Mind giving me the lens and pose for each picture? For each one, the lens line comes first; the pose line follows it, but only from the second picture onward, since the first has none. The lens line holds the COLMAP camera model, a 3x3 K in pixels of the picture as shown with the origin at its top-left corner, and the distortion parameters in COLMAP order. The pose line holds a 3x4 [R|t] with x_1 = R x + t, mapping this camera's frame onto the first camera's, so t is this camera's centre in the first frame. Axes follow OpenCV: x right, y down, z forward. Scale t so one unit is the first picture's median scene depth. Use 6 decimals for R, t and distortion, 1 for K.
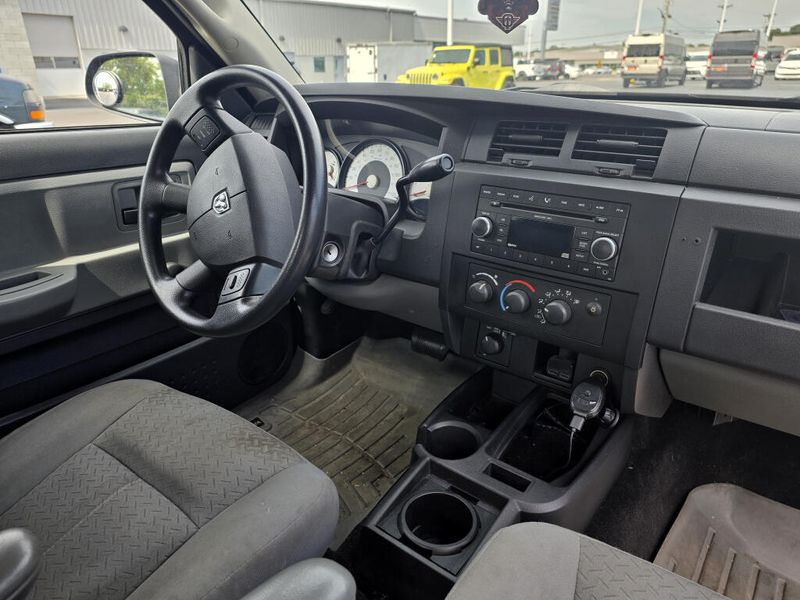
lens RADIAL K [[545.8, 0, 396.8], [0, 545.8, 298.1], [0, 0, 1]] dist [0.024892, -0.007906]
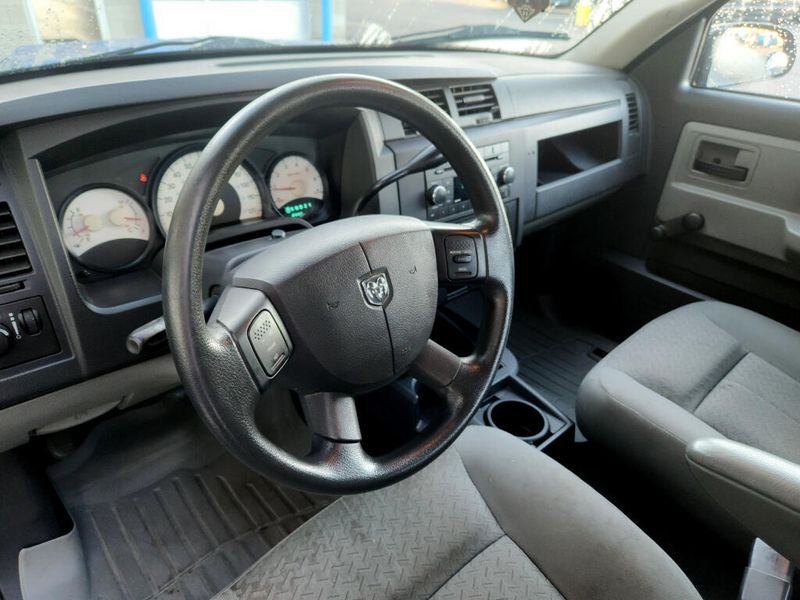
lens RADIAL K [[545.8, 0, 399.5], [0, 545.8, 303.7], [0, 0, 1]] dist [0.024892, -0.007906]
pose [[0.171275, -0.484616, 0.857795, -0.880668], [0.340097, 0.846223, 0.410172, -0.412627], [-0.924661, 0.221482, 0.309753, 0.766817]]
